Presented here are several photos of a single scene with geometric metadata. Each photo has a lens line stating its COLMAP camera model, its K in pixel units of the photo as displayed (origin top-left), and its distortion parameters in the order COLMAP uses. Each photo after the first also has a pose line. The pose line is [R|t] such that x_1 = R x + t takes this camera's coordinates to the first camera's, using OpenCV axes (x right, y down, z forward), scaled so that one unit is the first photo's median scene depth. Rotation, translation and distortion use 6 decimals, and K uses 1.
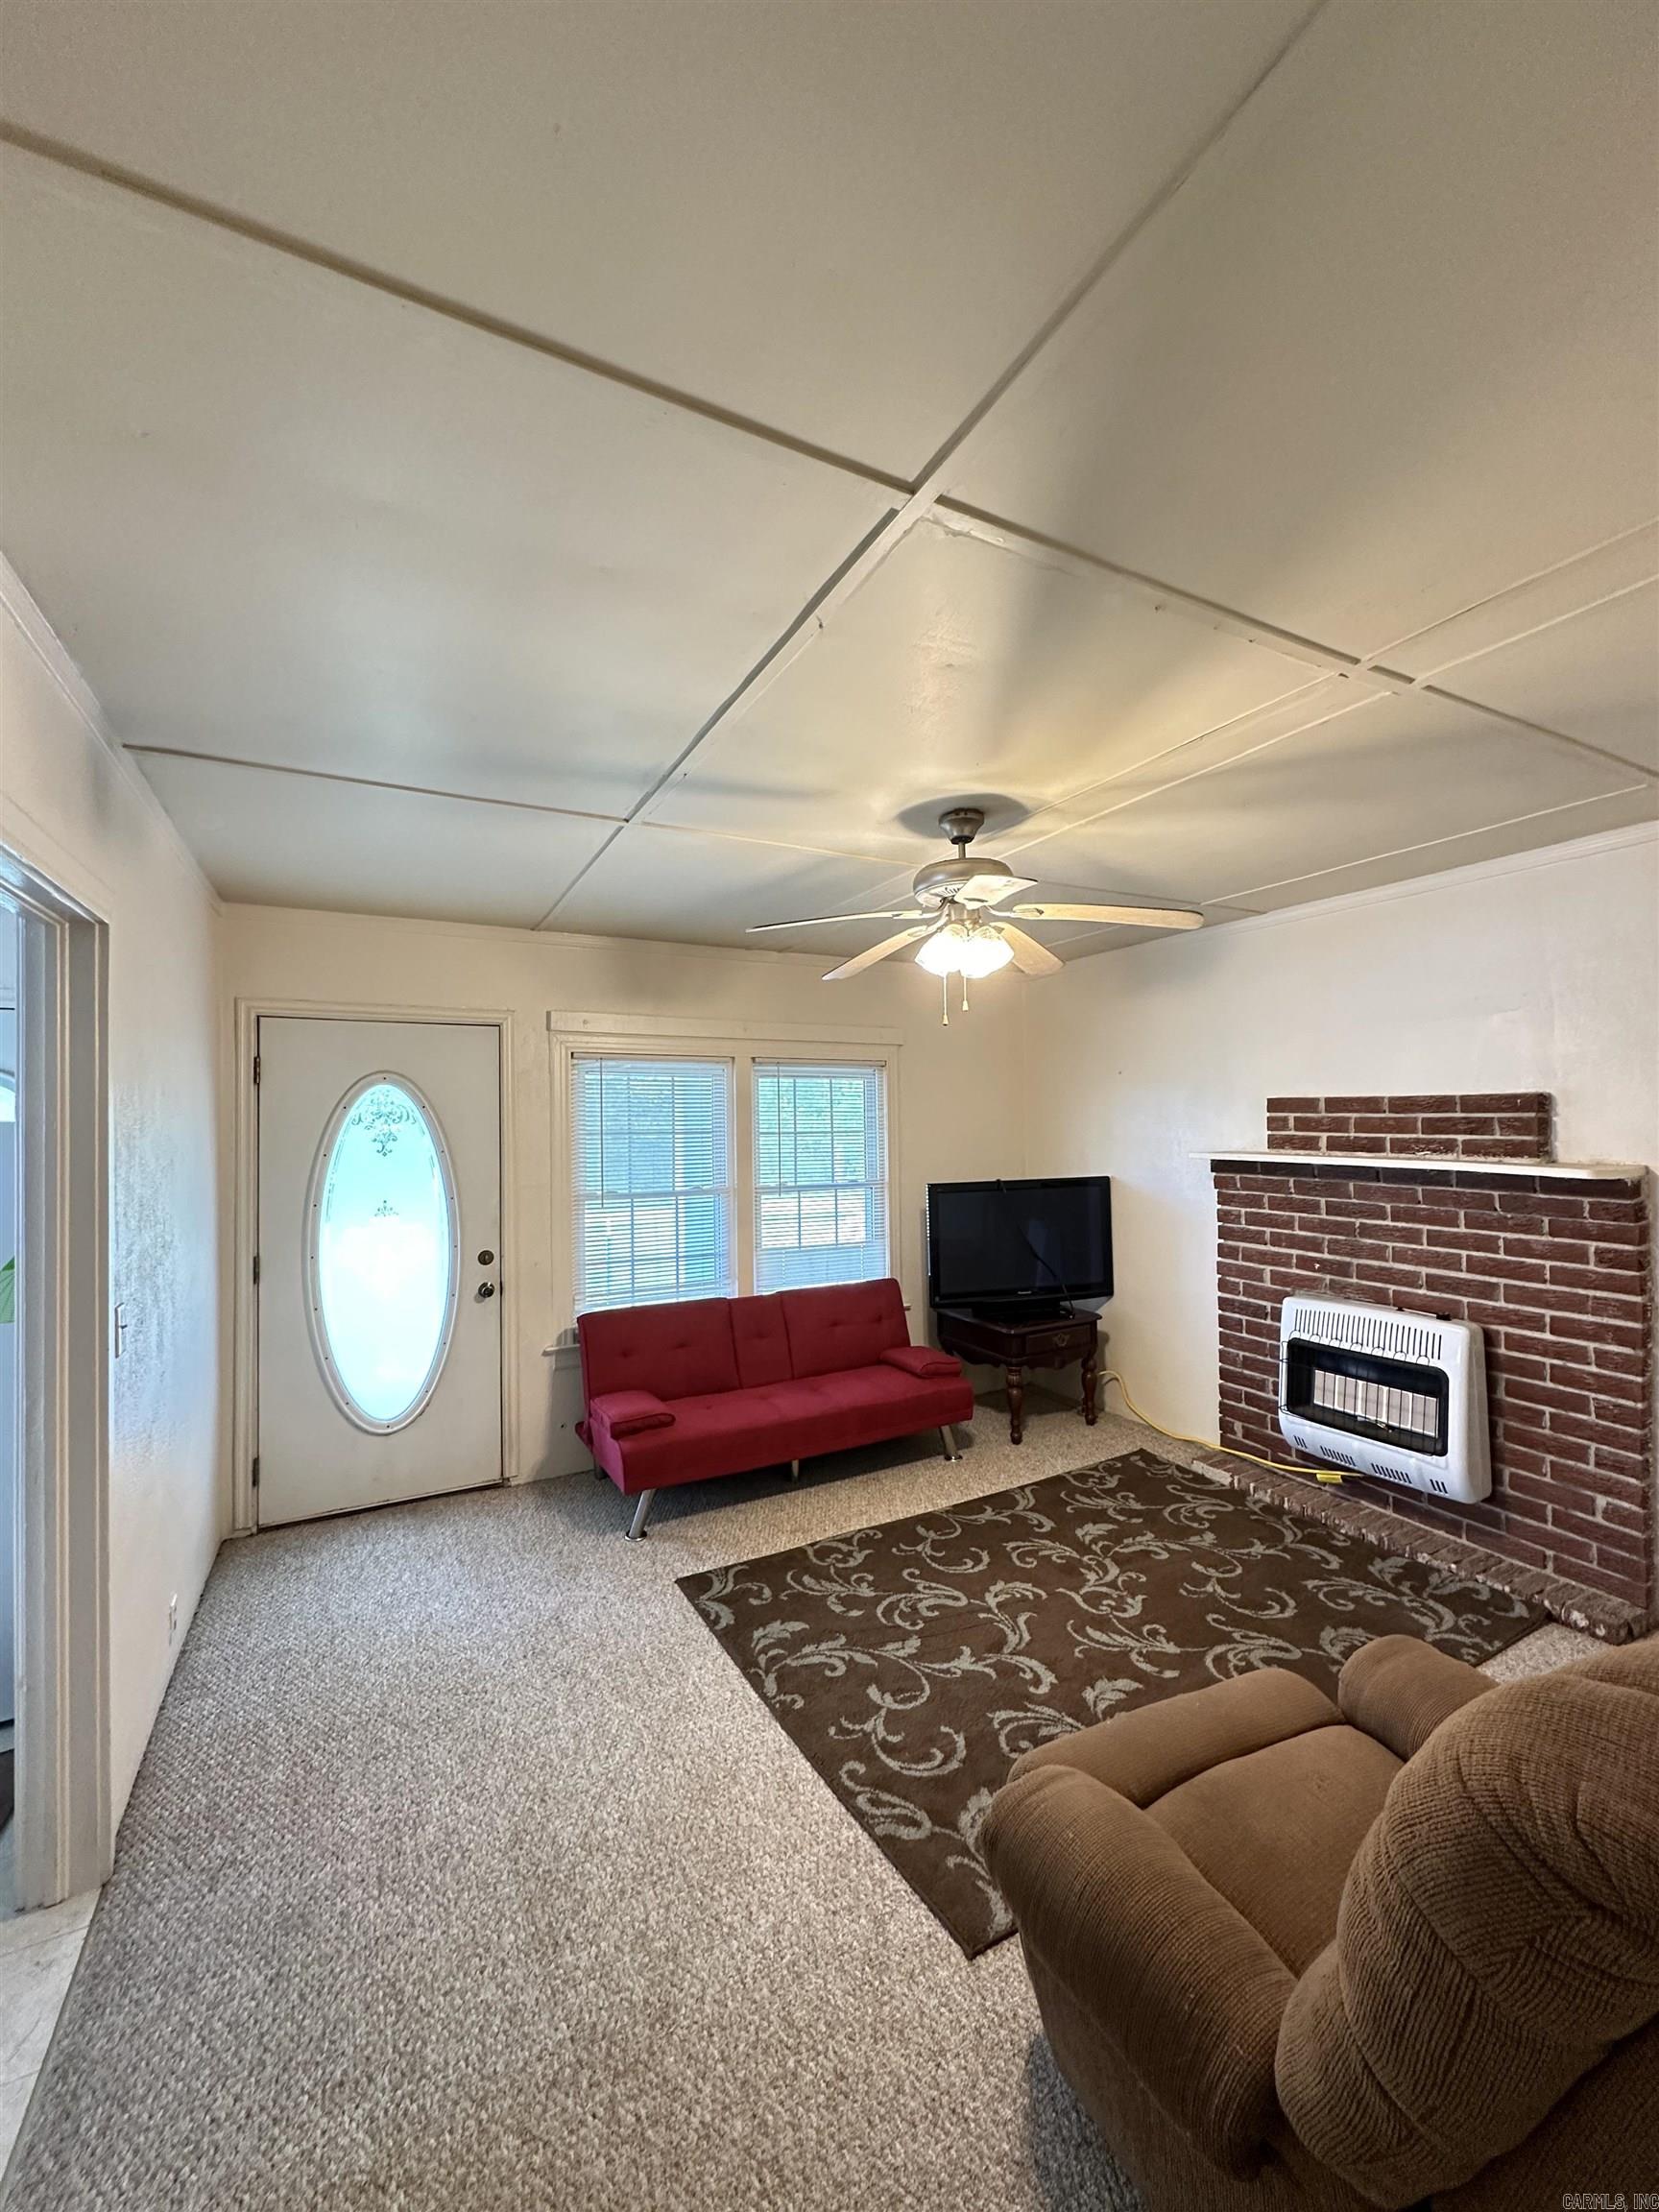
lens RADIAL K [[878.6, 0, 827.8], [0, 878.6, 1109.8], [0, 0, 1]] dist [-0.009779, 0.001612]
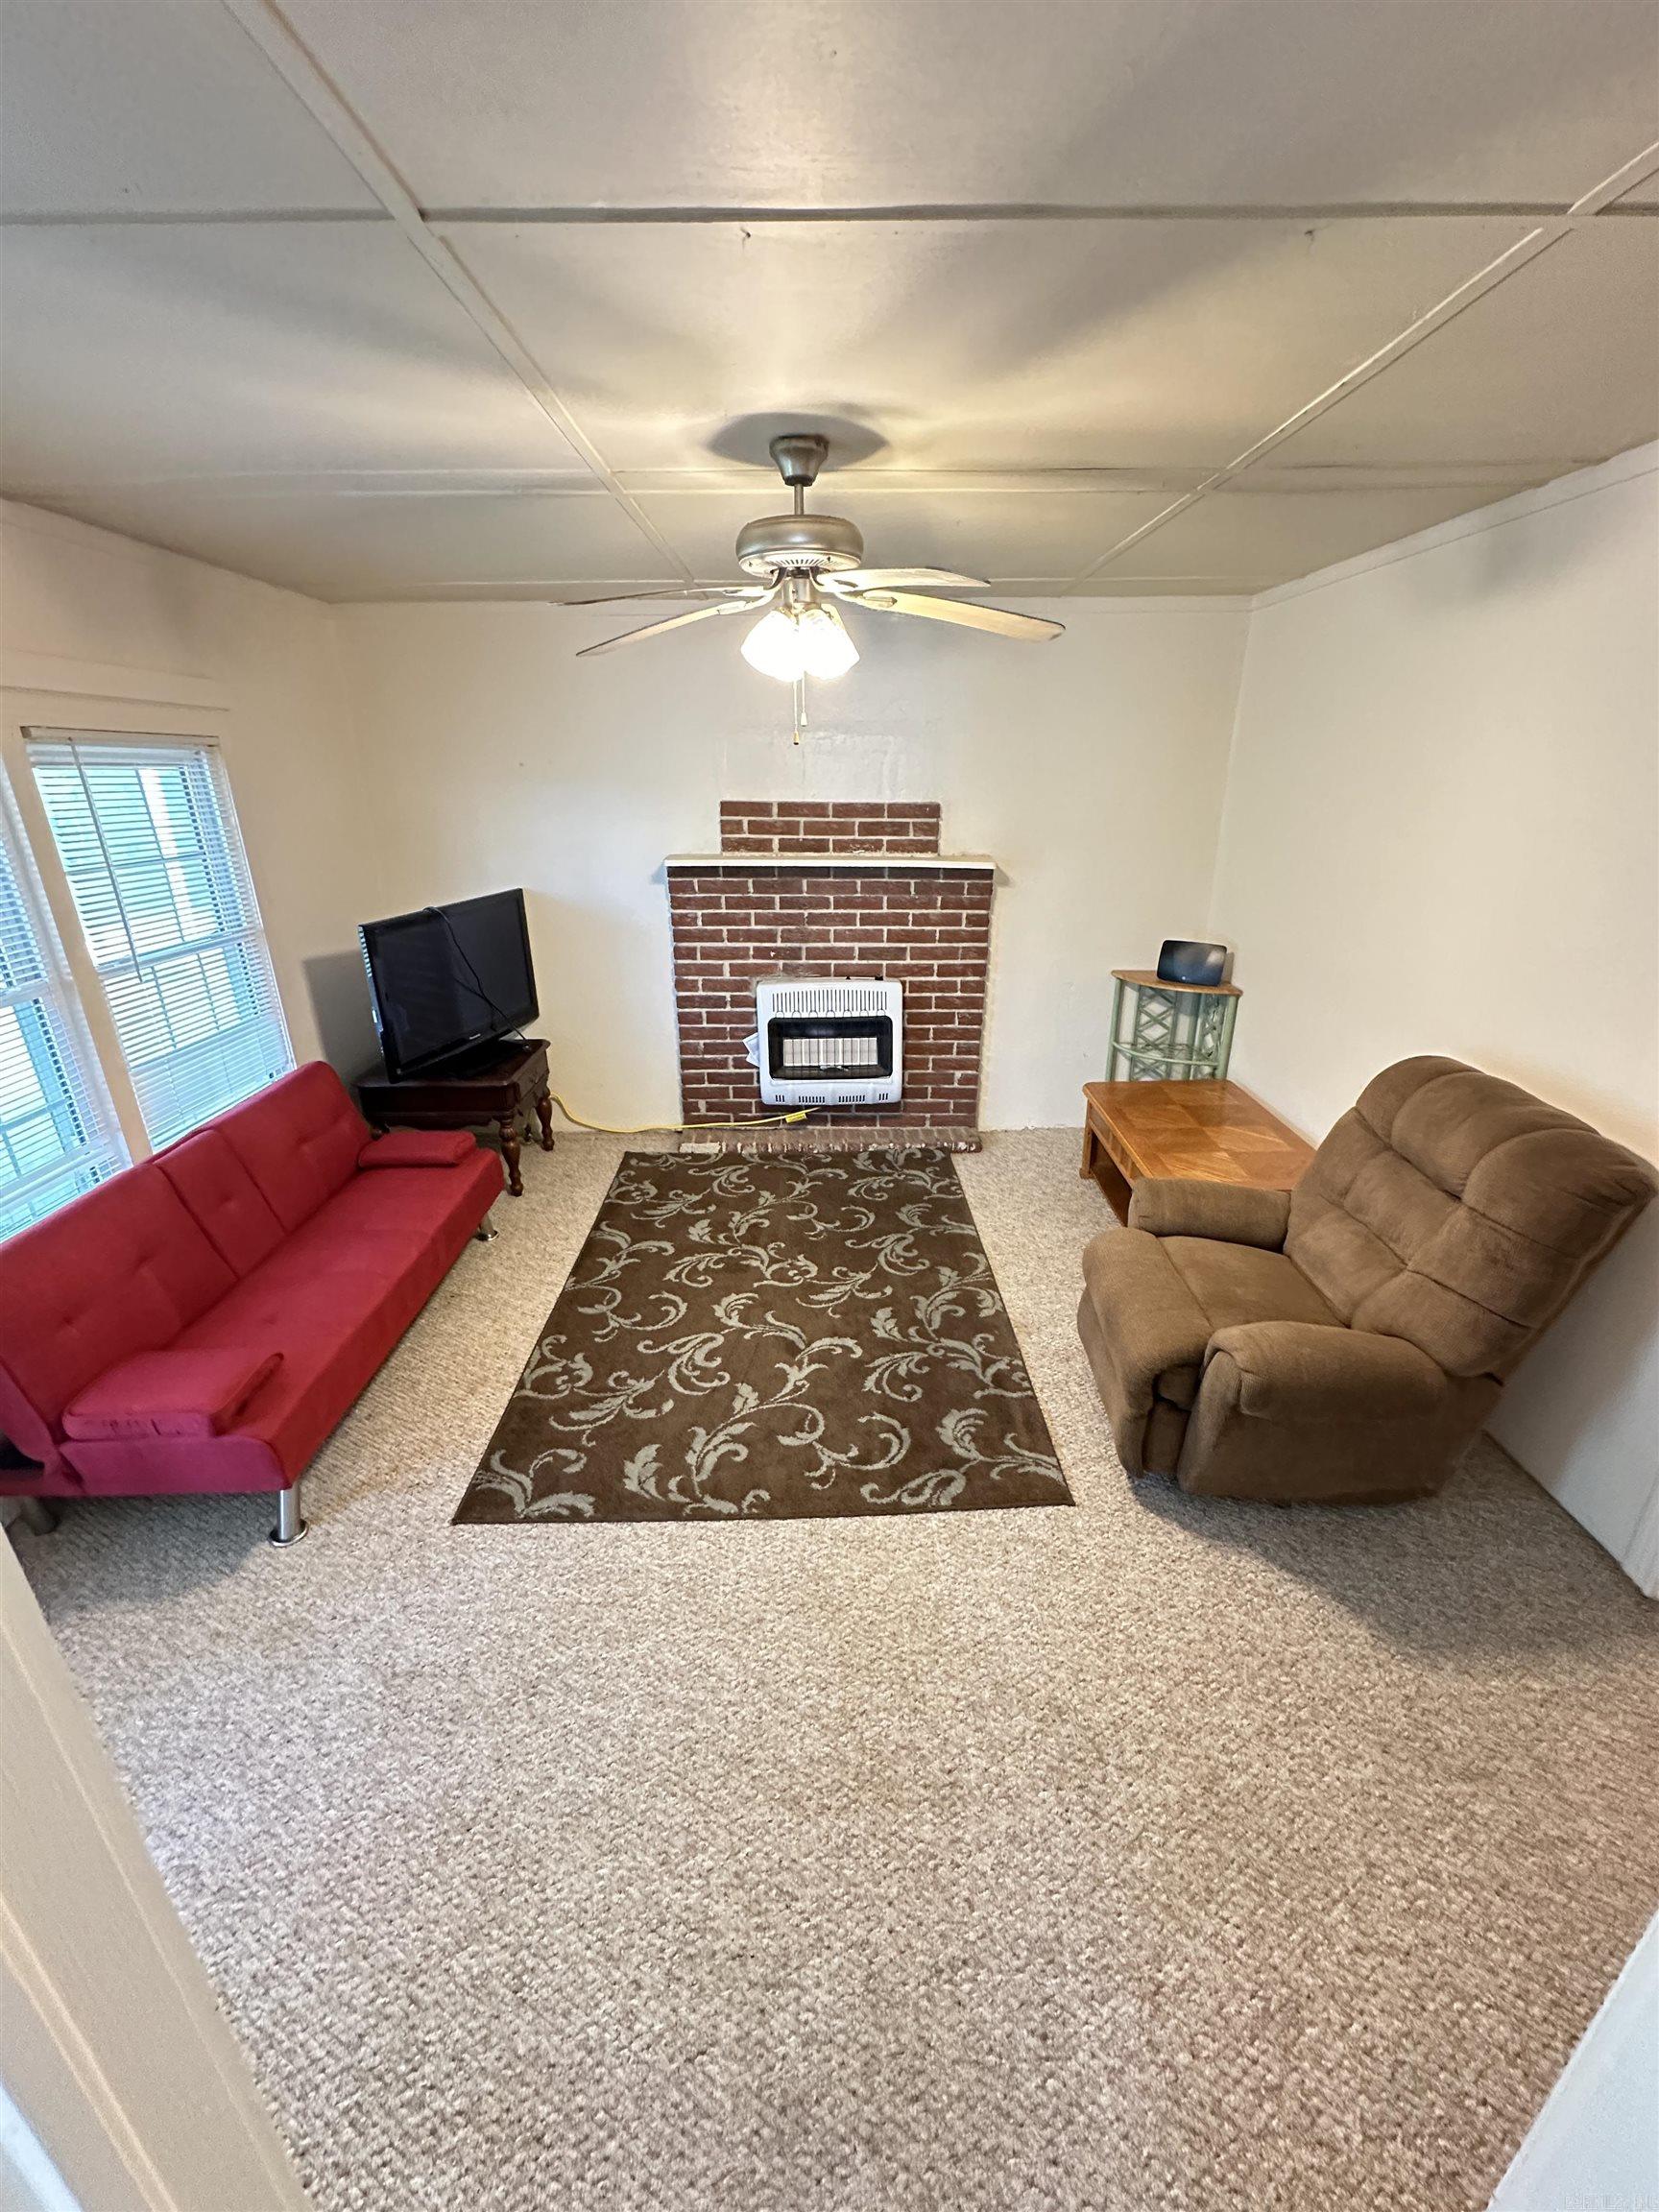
lens RADIAL K [[878.6, 0, 830.4], [0, 878.6, 1108.5], [0, 0, 1]] dist [-0.009779, 0.001612]
pose [[0.467819, -0.310144, 0.827620, -0.521478], [-0.014248, 0.933640, 0.357928, -0.059675], [-0.883709, -0.179238, 0.432356, 0.452600]]
